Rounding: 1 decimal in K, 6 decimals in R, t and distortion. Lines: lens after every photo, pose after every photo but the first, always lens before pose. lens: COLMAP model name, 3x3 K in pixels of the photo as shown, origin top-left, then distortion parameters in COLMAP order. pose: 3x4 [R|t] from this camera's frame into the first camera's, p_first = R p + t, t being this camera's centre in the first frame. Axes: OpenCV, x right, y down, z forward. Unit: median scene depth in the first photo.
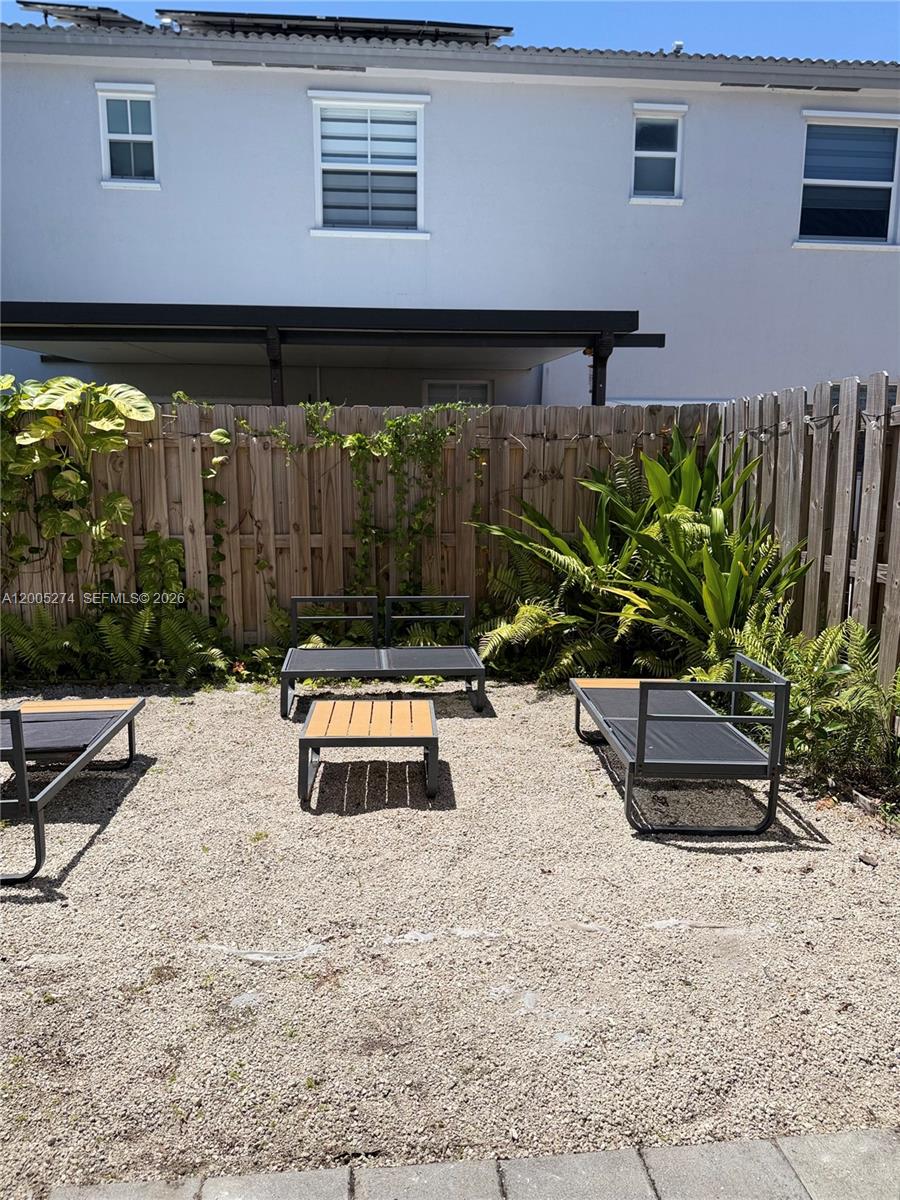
lens RADIAL K [[838.4, 0, 446.7], [0, 838.4, 605.9], [0, 0, 1]] dist [0.143898, -0.274001]
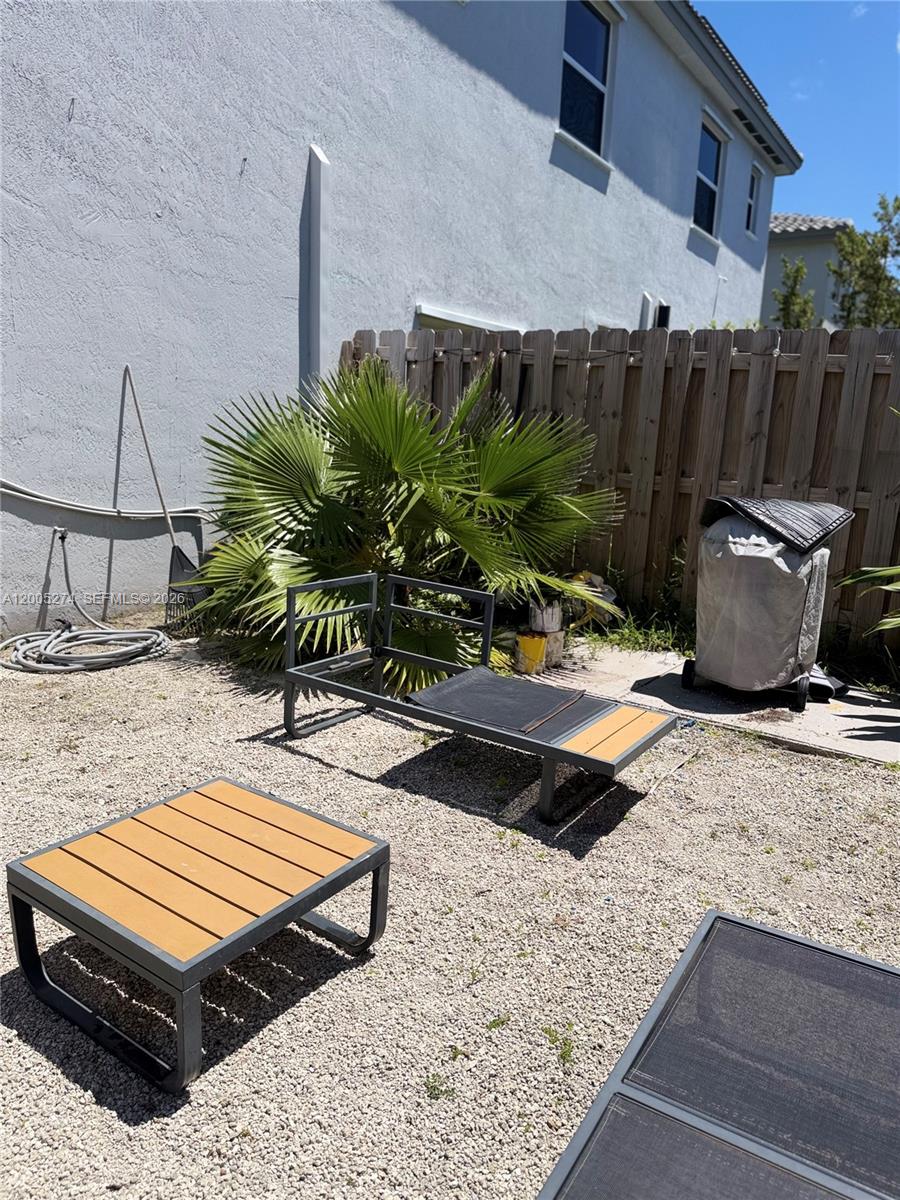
lens RADIAL K [[838.4, 0, 446.7], [0, 838.4, 605.9], [0, 0, 1]] dist [0.143898, -0.274001]
pose [[-0.618956, 0.134633, -0.773800, 0.130238], [-0.177301, 0.935818, 0.304645, -0.122418], [0.765152, 0.325757, -0.555360, 0.917779]]
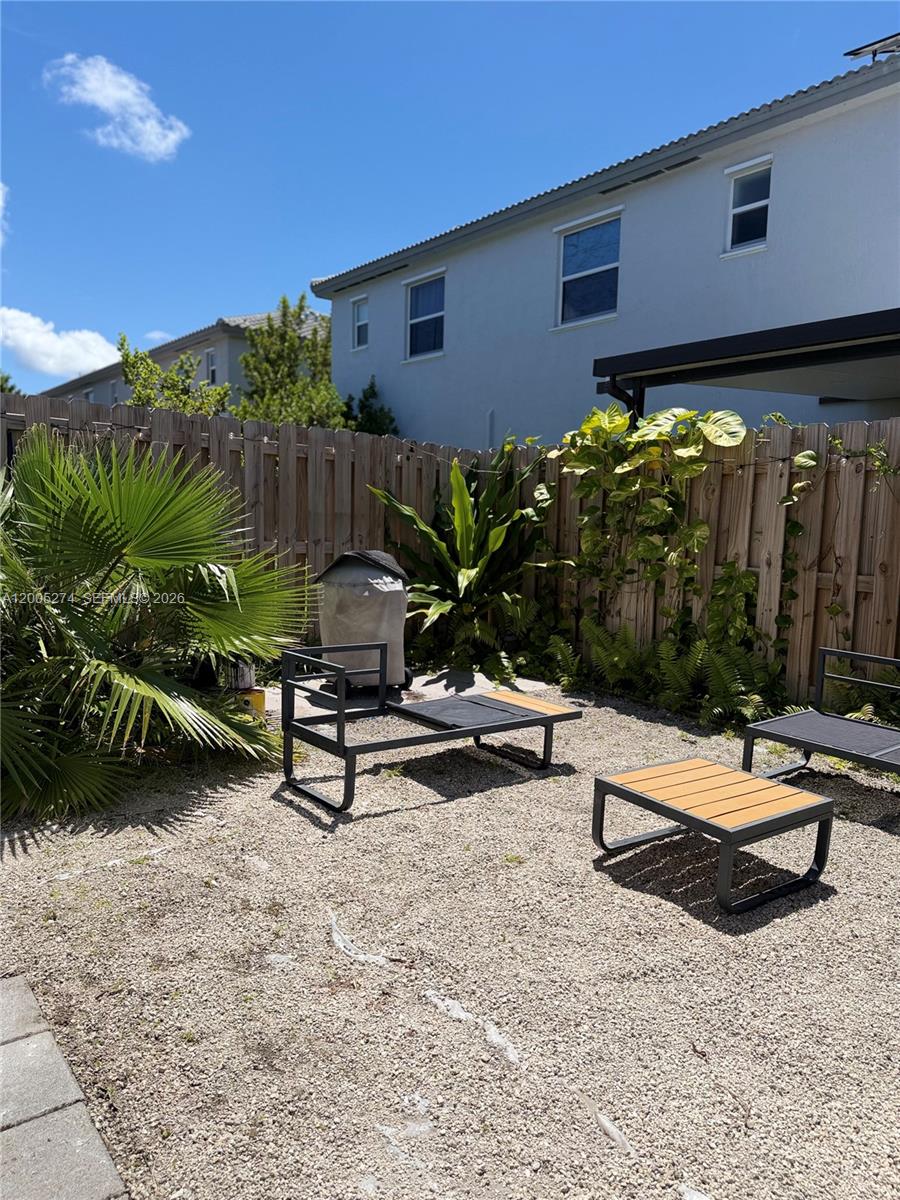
lens RADIAL K [[838.4, 0, 446.7], [0, 838.4, 605.9], [0, 0, 1]] dist [0.143898, -0.274001]
pose [[0.530023, 0.109178, -0.840926, 0.297088], [-0.164465, 0.986082, 0.024364, -0.010130], [0.831882, 0.125389, 0.540602, 0.233369]]
